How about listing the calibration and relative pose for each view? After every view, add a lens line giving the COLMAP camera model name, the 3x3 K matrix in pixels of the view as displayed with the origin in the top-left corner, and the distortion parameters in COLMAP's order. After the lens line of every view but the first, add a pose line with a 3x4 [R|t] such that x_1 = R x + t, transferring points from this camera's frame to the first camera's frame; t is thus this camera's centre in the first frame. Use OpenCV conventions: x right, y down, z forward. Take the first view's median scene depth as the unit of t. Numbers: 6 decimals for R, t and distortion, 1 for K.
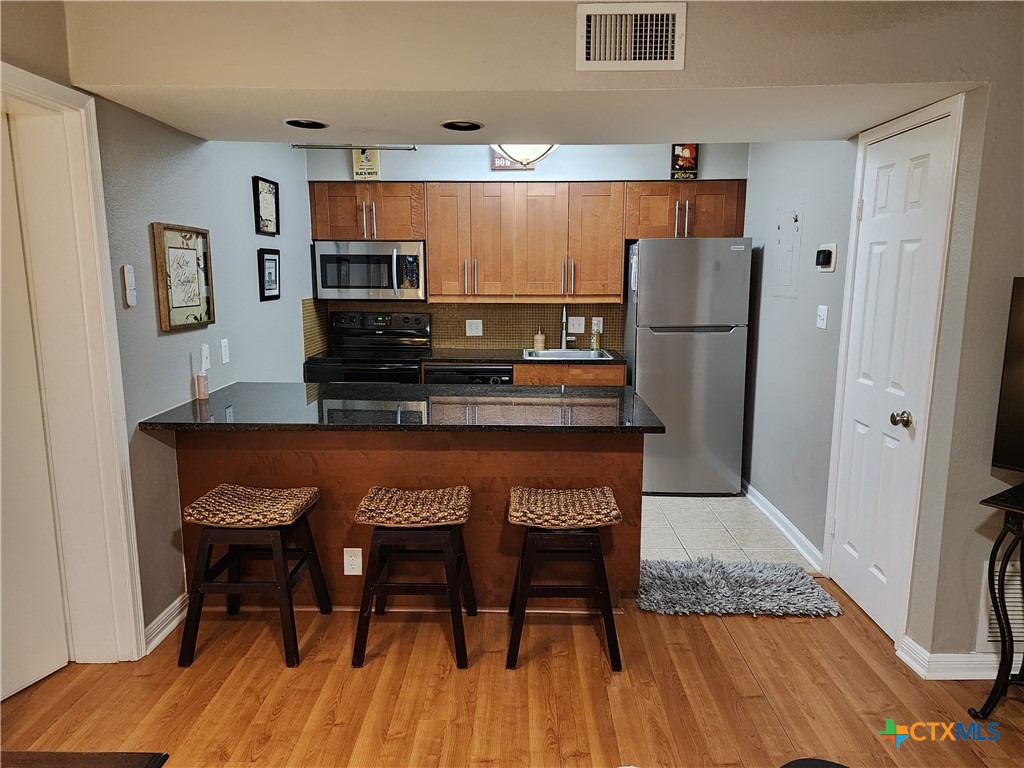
lens RADIAL K [[694.2, 0, 513.0], [0, 694.2, 387.8], [0, 0, 1]] dist [0.005824, -0.011459]
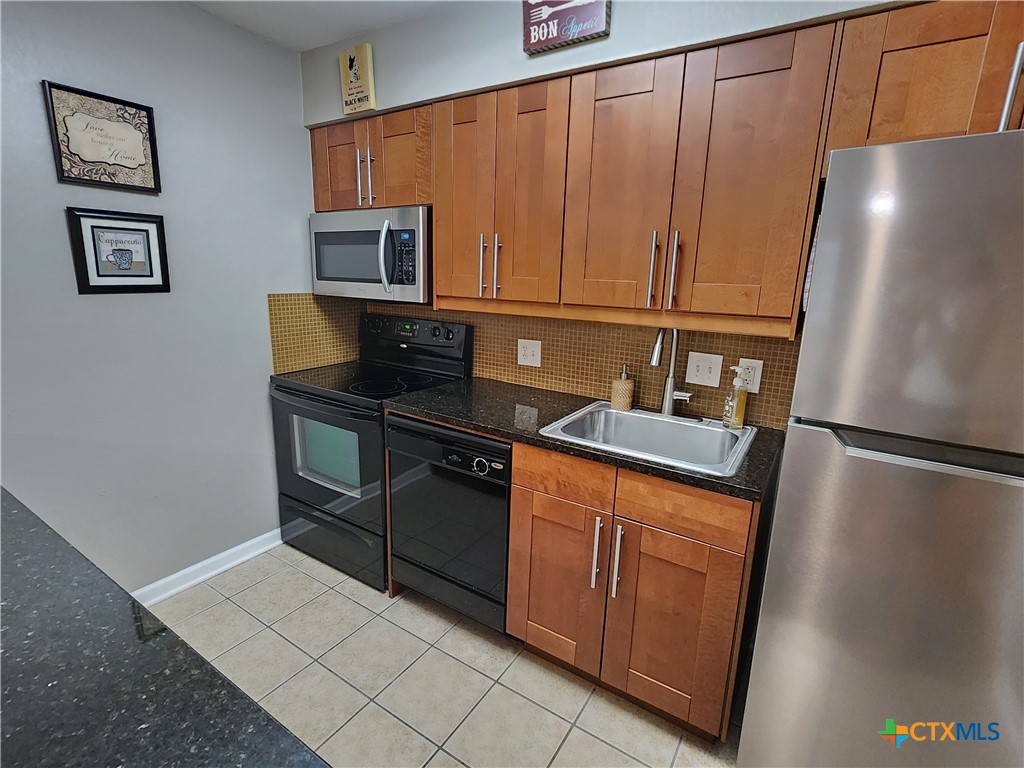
lens RADIAL K [[487.2, 0, 509.2], [0, 487.2, 380.5], [0, 0, 1]] dist [-0.009595, 0.001237]
pose [[0.845646, 0.137786, -0.515653, 0.170371], [-0.114397, 0.990443, 0.077049, -0.102244], [0.521341, -0.006167, 0.853326, 0.678190]]
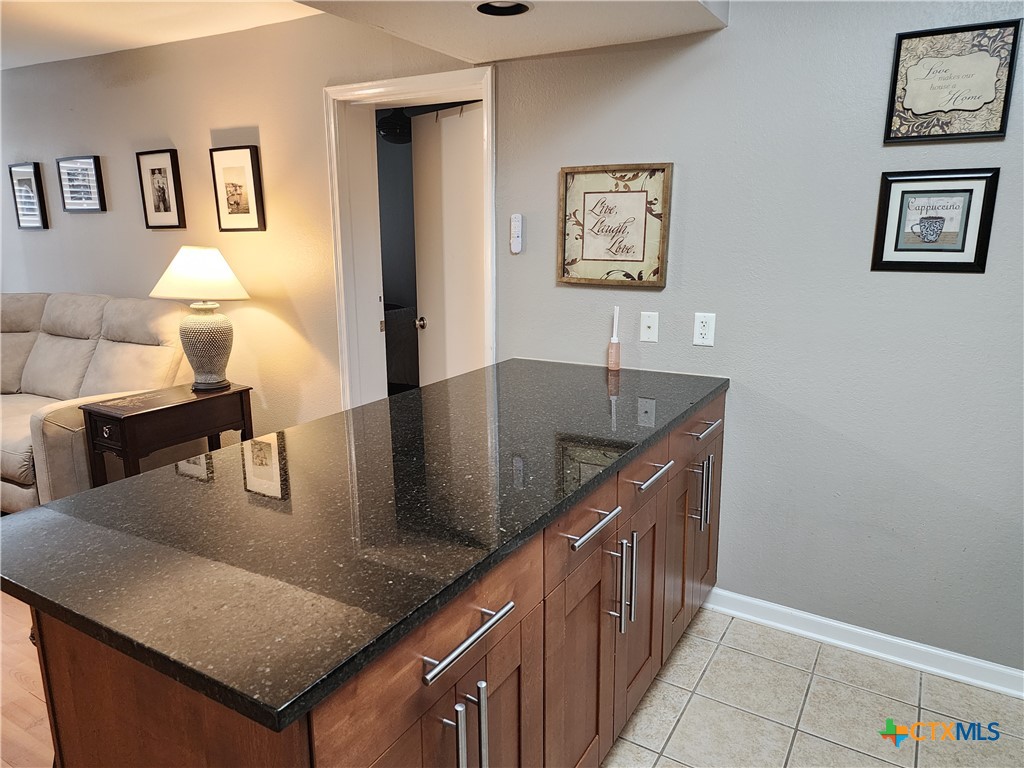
lens RADIAL K [[694.2, 0, 512.3], [0, 694.2, 383.5], [0, 0, 1]] dist [0.005824, -0.011459]
pose [[-0.498762, 0.189161, -0.845846, 0.223189], [-0.138358, 0.946004, 0.293145, -0.132716], [0.855625, 0.263239, -0.445659, 0.840954]]
